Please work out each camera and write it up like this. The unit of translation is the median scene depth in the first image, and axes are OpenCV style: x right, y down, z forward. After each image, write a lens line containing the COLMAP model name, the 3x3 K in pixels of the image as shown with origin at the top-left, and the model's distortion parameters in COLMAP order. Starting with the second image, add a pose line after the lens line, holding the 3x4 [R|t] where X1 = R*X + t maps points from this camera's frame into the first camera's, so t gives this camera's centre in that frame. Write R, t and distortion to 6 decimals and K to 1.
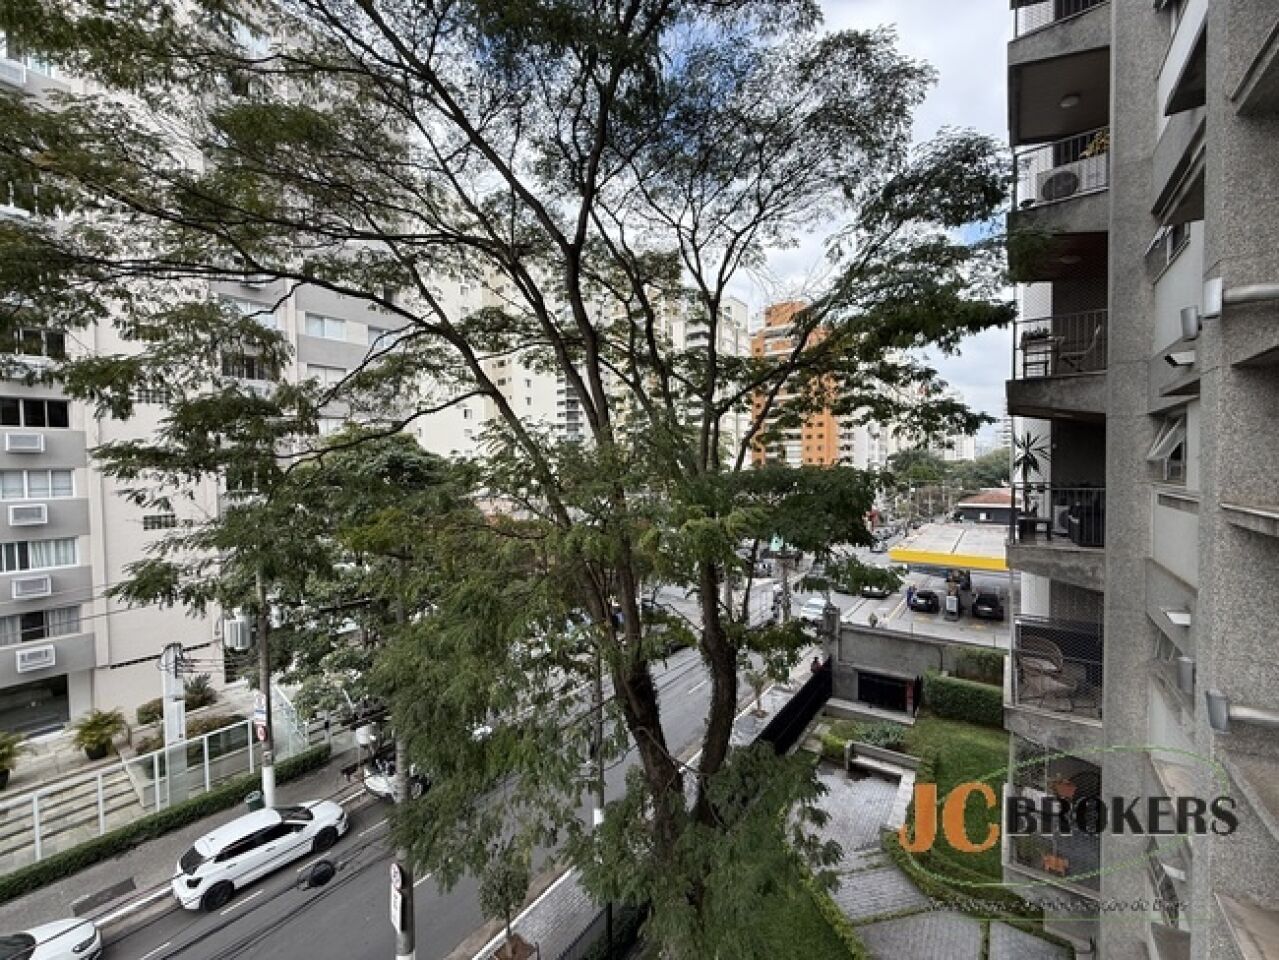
lens RADIAL K [[509.7, 0, 640.1], [0, 509.7, 479.7], [0, 0, 1]] dist [0.001982, 0.000349]
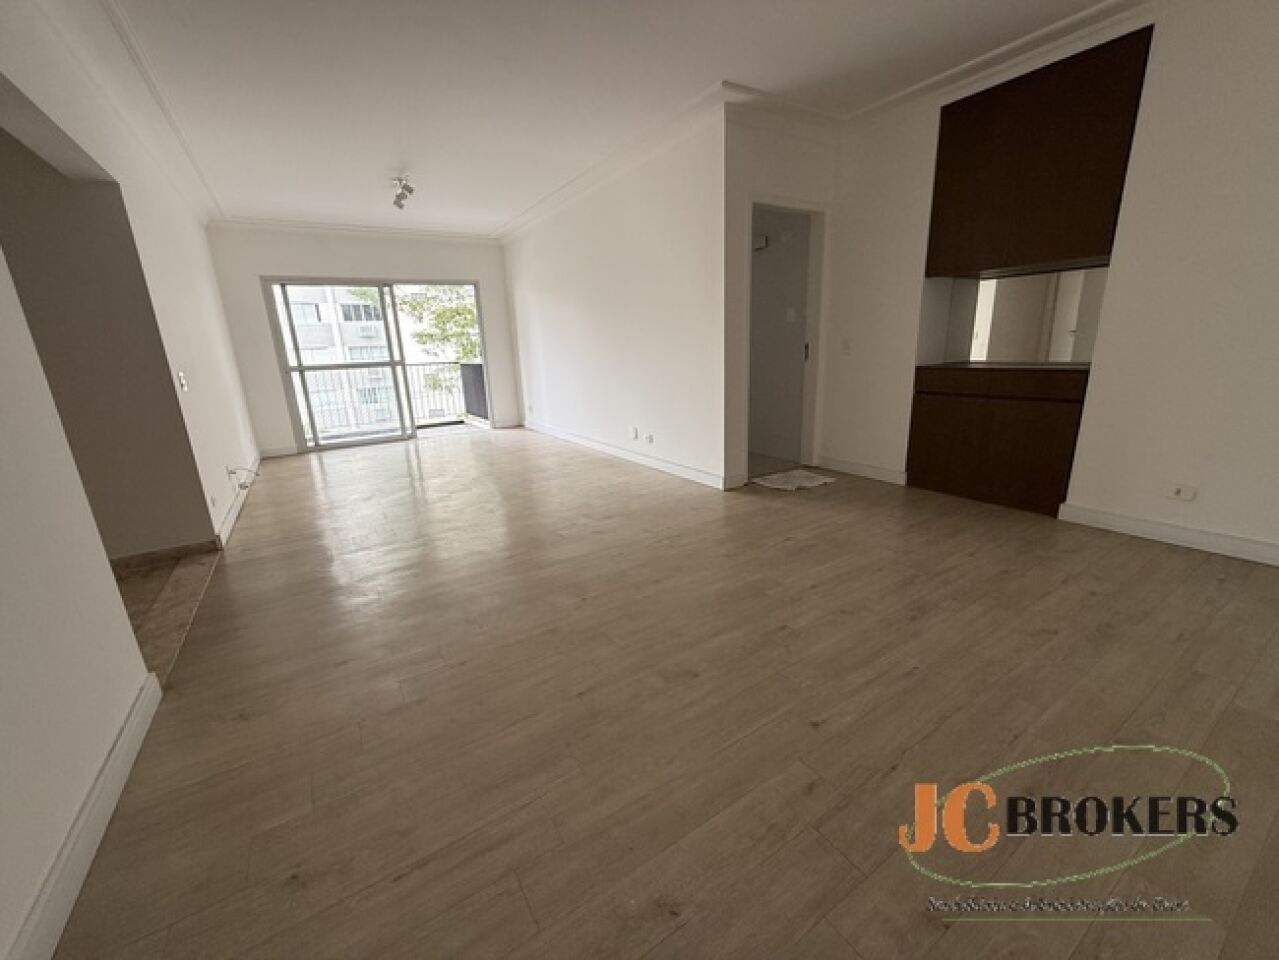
lens RADIAL K [[509.7, 0, 637.4], [0, 509.7, 482.0], [0, 0, 1]] dist [0.001982, 0.000349]
pose [[0.932342, 0.072629, -0.354207, 0.344582], [0.018169, 0.968970, 0.246509, 0.018207], [0.361120, -0.236266, 0.902092, -0.389755]]
